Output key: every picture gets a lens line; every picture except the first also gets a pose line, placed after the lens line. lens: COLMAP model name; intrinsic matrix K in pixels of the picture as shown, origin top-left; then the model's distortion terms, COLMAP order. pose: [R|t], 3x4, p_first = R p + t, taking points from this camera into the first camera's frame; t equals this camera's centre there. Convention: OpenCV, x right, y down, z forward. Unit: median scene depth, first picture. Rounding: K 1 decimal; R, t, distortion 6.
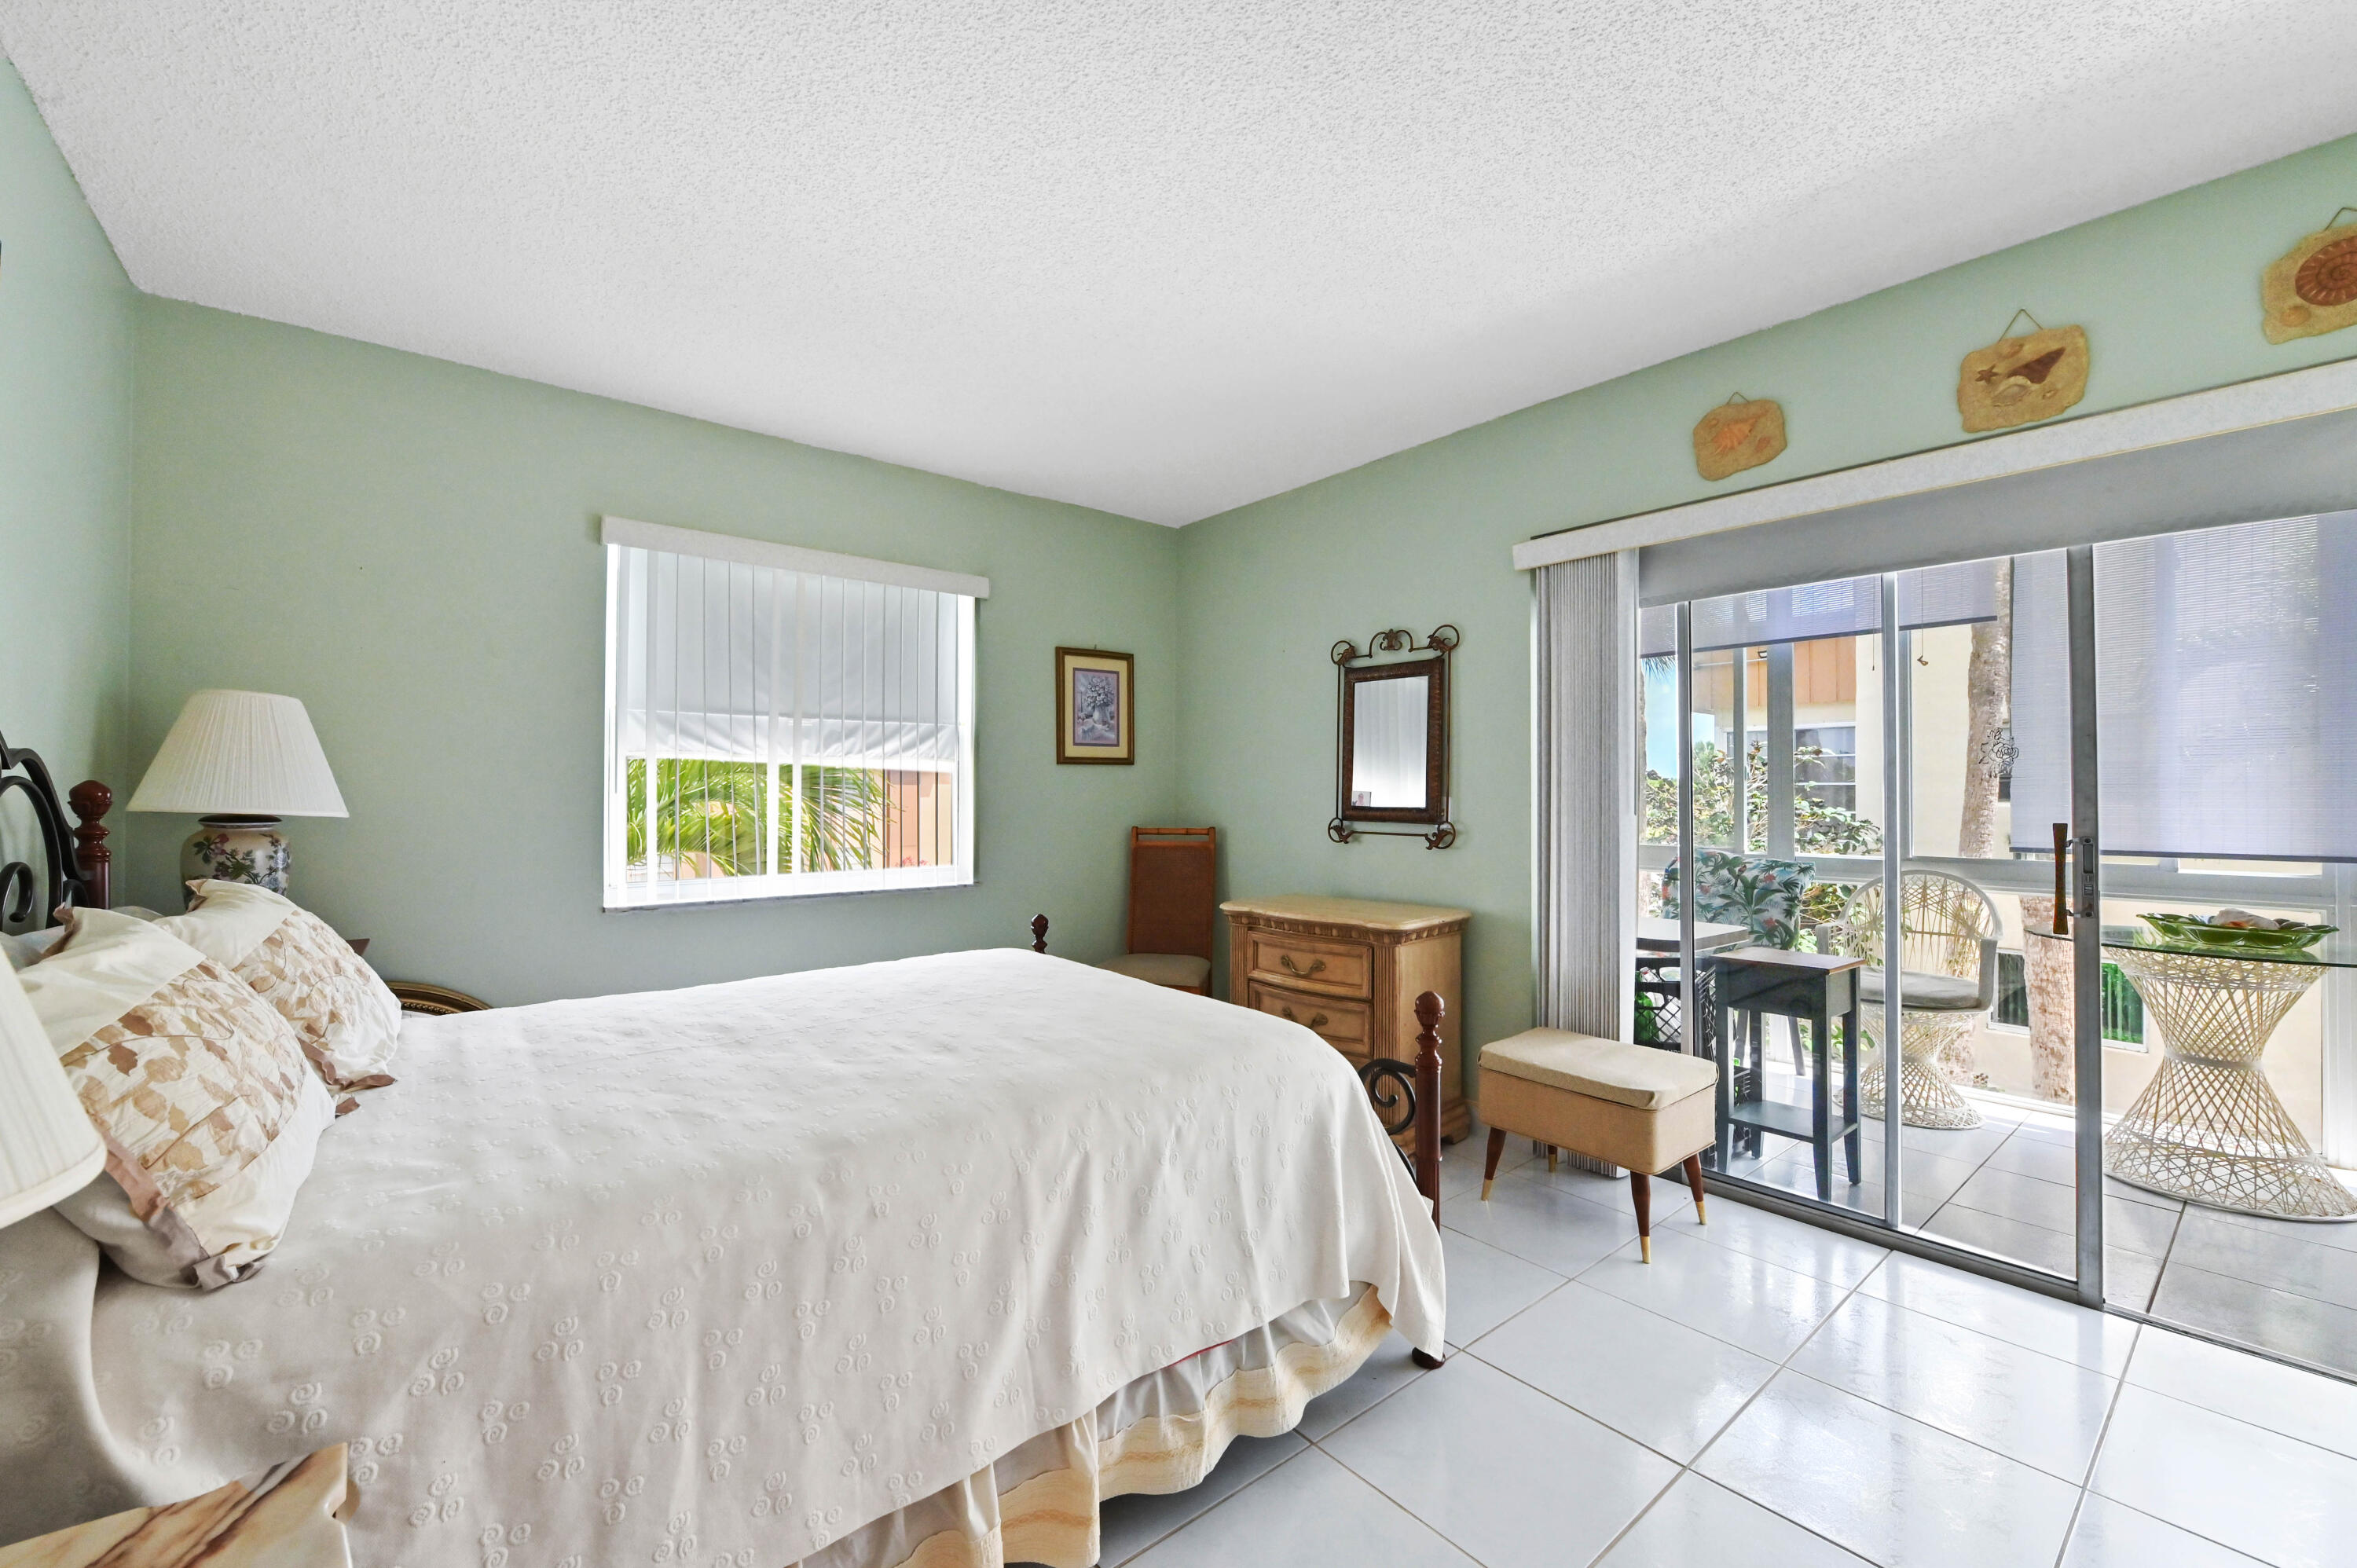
lens RADIAL K [[939.1, 0, 1184.4], [0, 939.1, 793.4], [0, 0, 1]] dist [-0.002163, -0.000413]
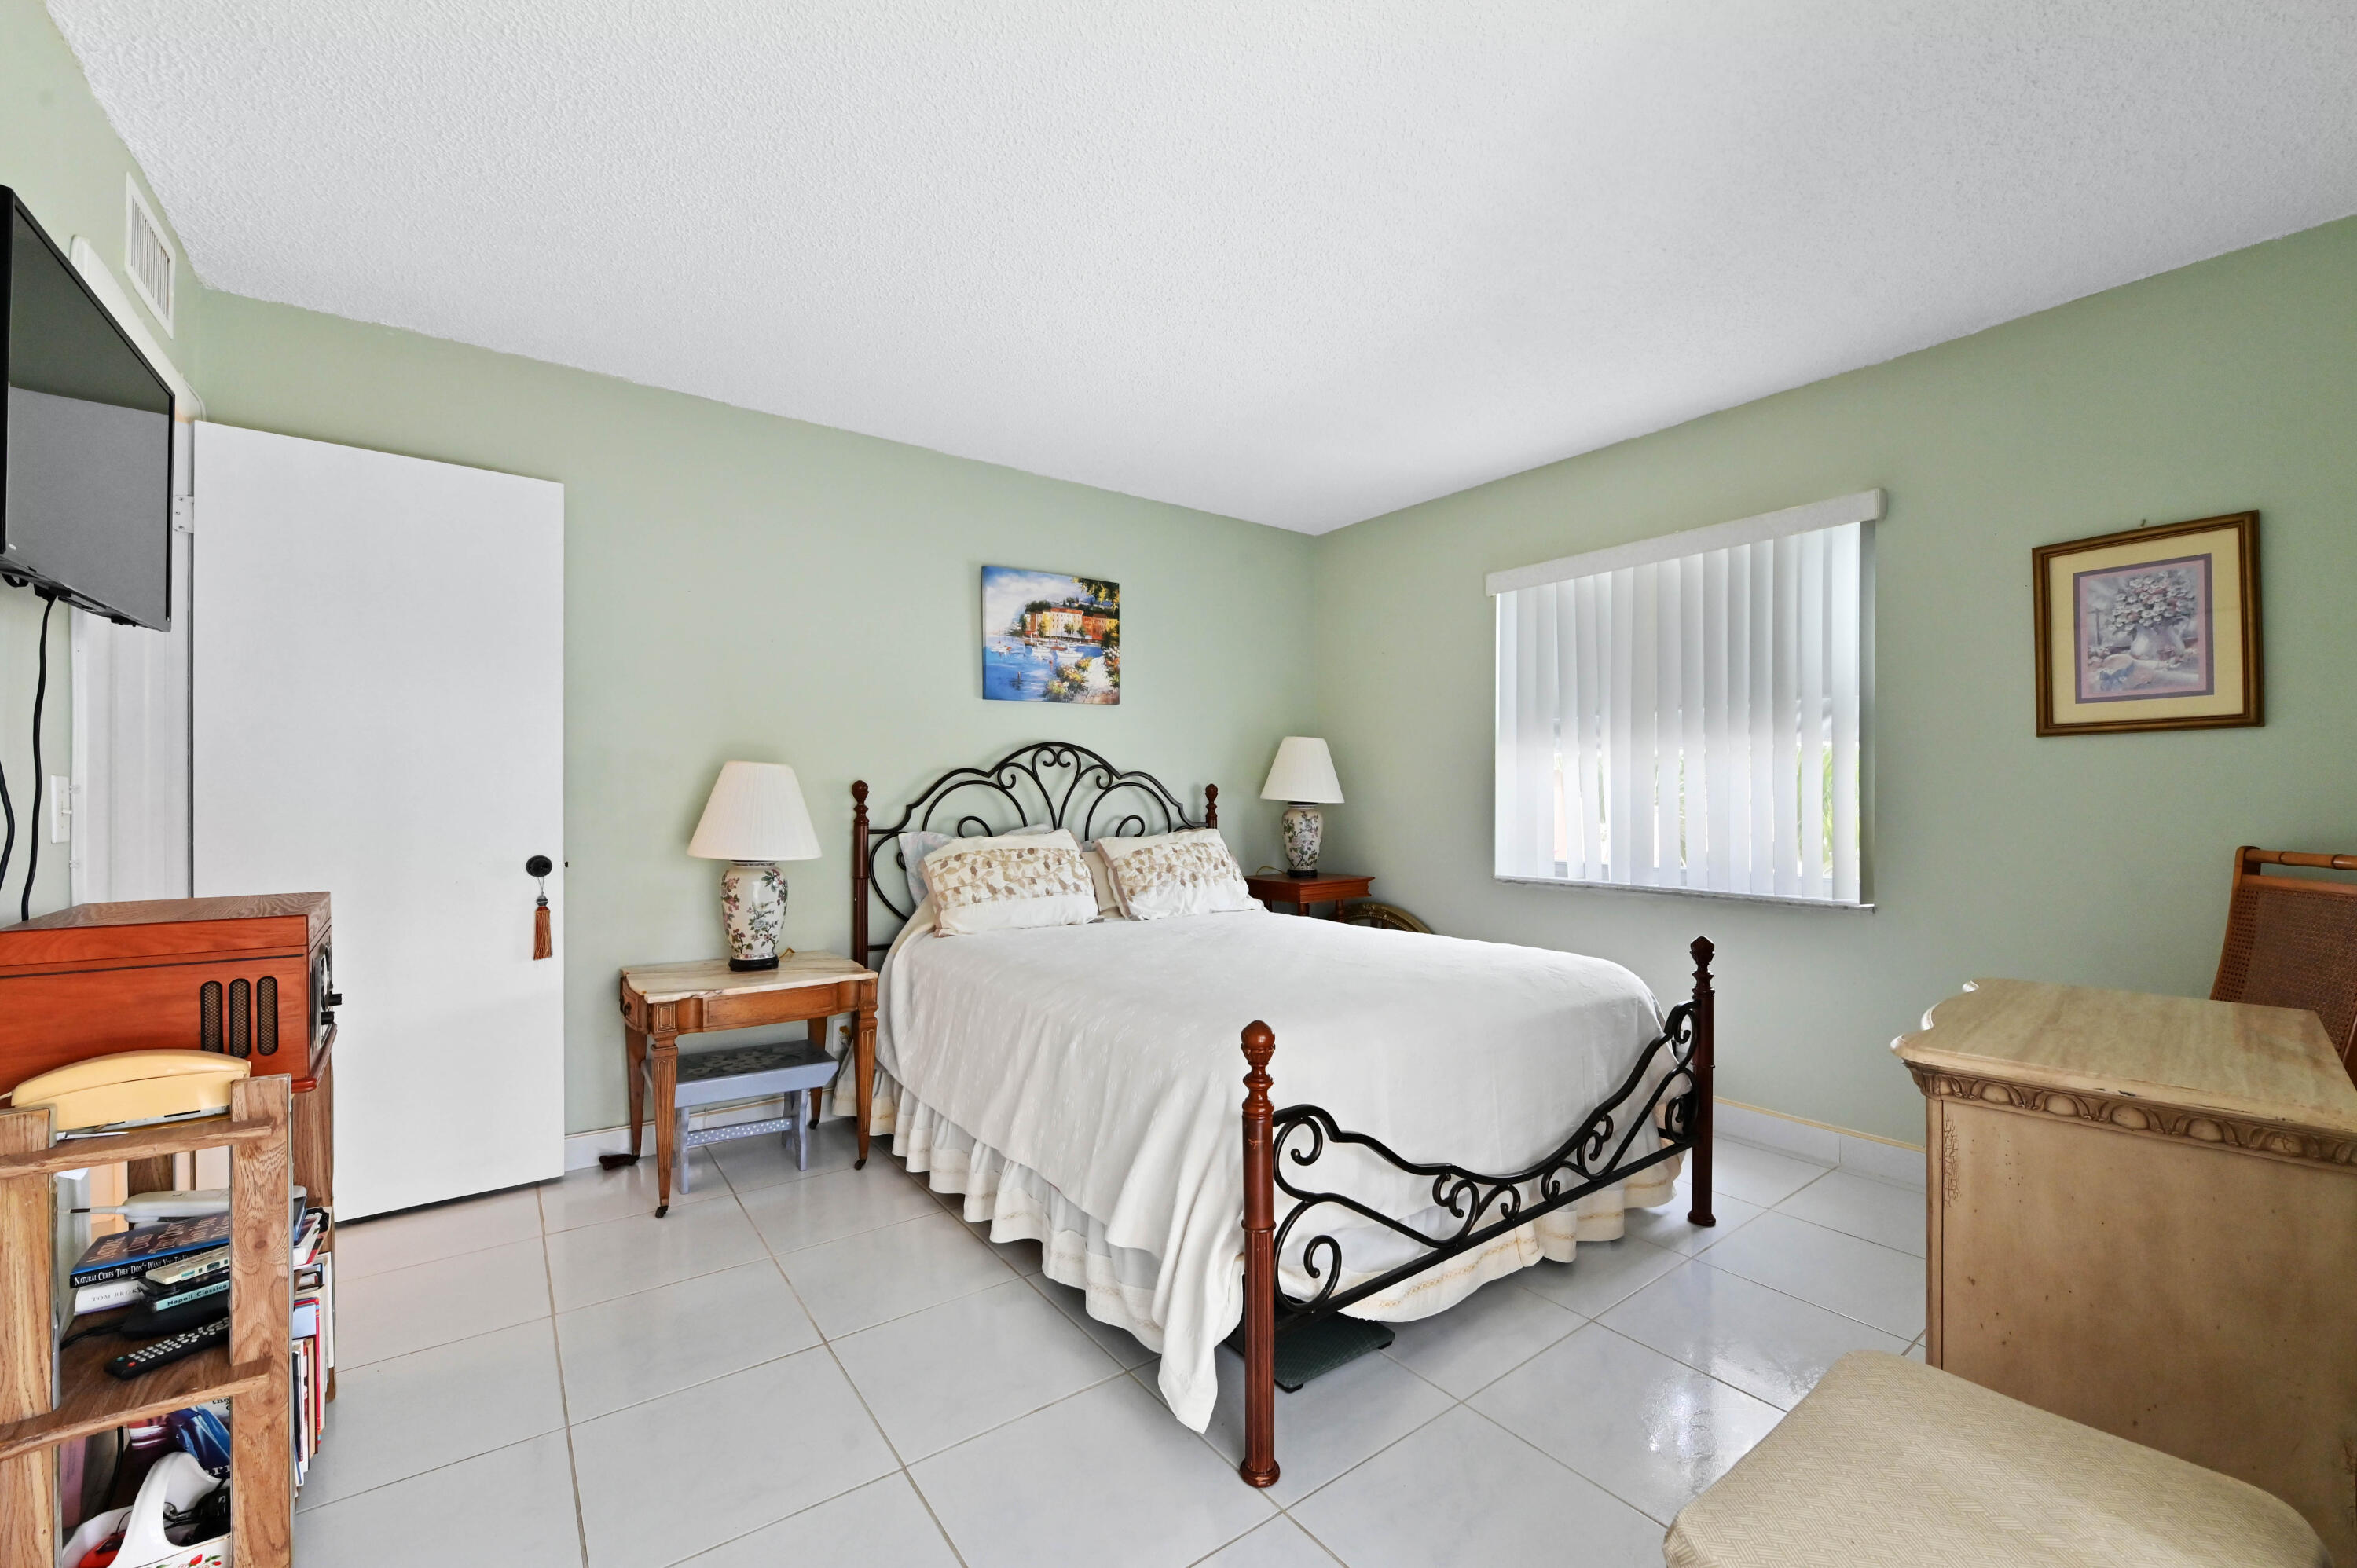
lens RADIAL K [[939.1, 0, 1184.4], [0, 939.1, 793.4], [0, 0, 1]] dist [-0.002163, -0.000413]
pose [[-0.052279, 0.000845, -0.998632, 0.506168], [0.002347, 0.999997, 0.000723, 0.004360], [0.998630, -0.002306, -0.052281, 0.464563]]
